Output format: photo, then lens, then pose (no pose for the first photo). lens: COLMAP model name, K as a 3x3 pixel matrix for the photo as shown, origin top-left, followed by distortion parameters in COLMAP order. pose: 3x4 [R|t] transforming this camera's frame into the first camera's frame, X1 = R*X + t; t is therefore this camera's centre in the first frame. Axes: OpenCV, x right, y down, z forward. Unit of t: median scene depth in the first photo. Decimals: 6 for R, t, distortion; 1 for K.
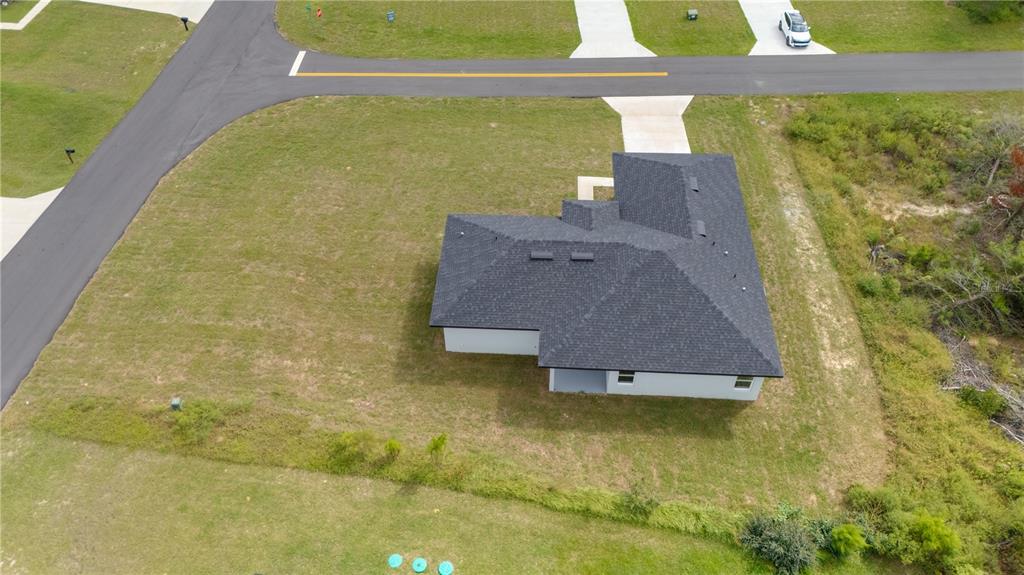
lens RADIAL K [[763.3, 0, 512.0], [0, 763.3, 287.5], [0, 0, 1]] dist [0.037546, -0.008982]
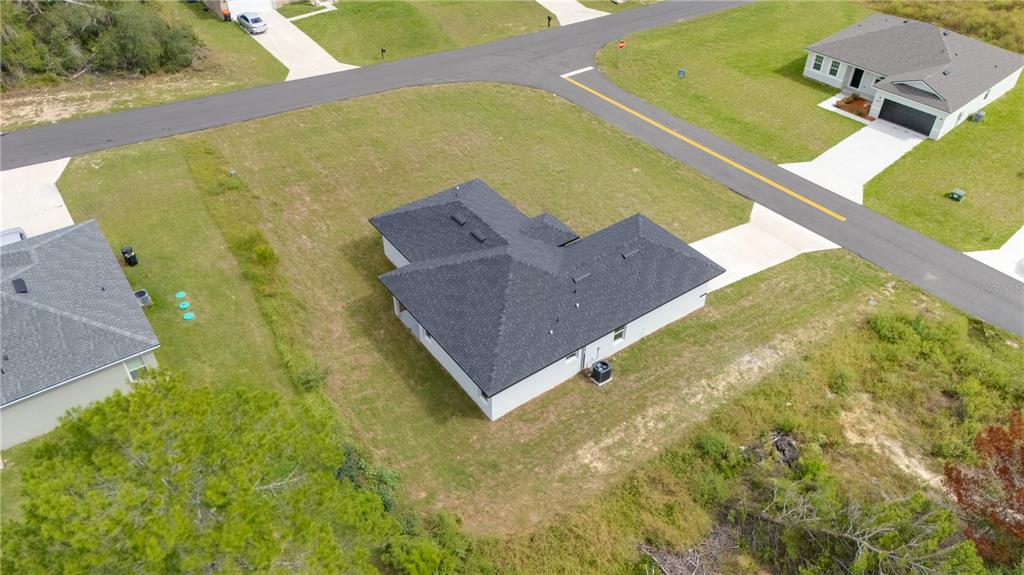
lens RADIAL K [[763.3, 0, 512.0], [0, 763.3, 287.5], [0, 0, 1]] dist [0.037546, -0.008982]
pose [[0.630074, 0.509091, -0.586373, 0.745702], [-0.573964, 0.813929, 0.089915, -0.096258], [0.523041, 0.279904, 0.805035, 0.113650]]
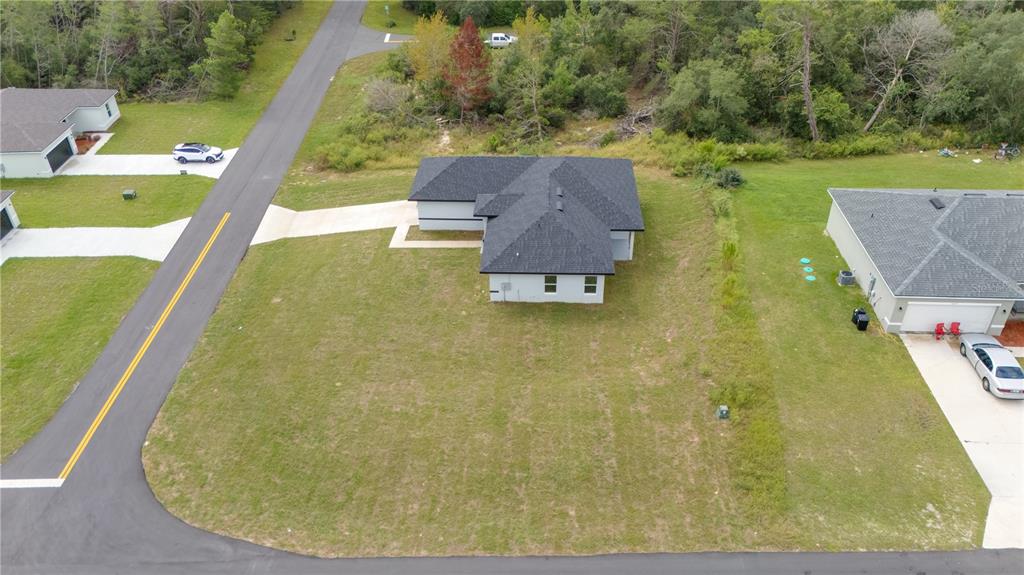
lens RADIAL K [[763.3, 0, 512.0], [0, 763.3, 287.5], [0, 0, 1]] dist [0.037546, -0.008982]
pose [[-0.004223, -0.548430, 0.836186, -1.011455], [0.739247, 0.561403, 0.371941, -0.456067], [-0.673421, 0.619719, 0.403054, 0.550387]]
